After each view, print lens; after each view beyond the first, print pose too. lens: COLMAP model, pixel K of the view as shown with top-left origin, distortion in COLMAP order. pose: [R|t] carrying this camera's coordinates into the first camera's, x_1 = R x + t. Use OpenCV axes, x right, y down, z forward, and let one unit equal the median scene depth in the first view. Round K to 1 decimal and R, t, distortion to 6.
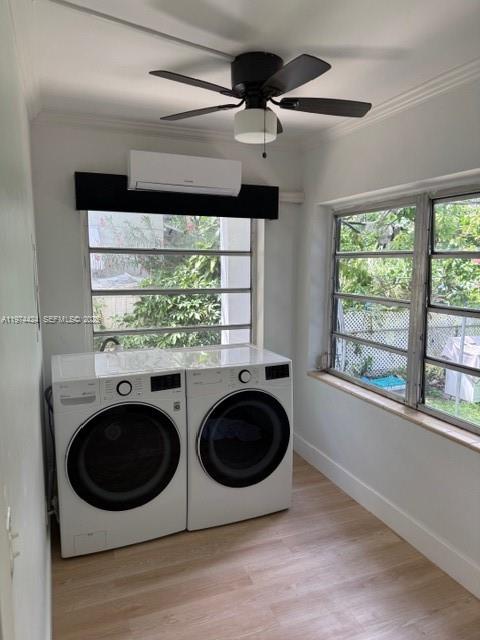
lens RADIAL K [[454.6, 0, 240.0], [0, 454.6, 320.0], [0, 0, 1]] dist [0.068685, -0.113842]
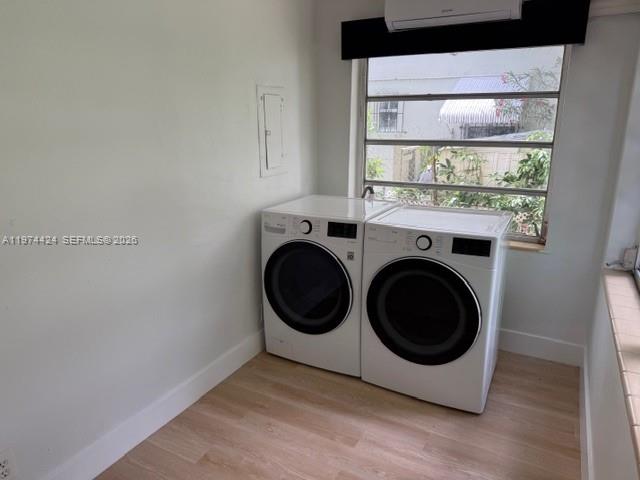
lens RADIAL K [[454.6, 0, 320.0], [0, 454.6, 240.0], [0, 0, 1]] dist [0.068685, -0.113842]
pose [[0.626170, 0.193377, -0.755325, 0.514695], [-0.092772, 0.980352, 0.174080, -0.012366], [0.774148, -0.038930, 0.631807, 0.286766]]
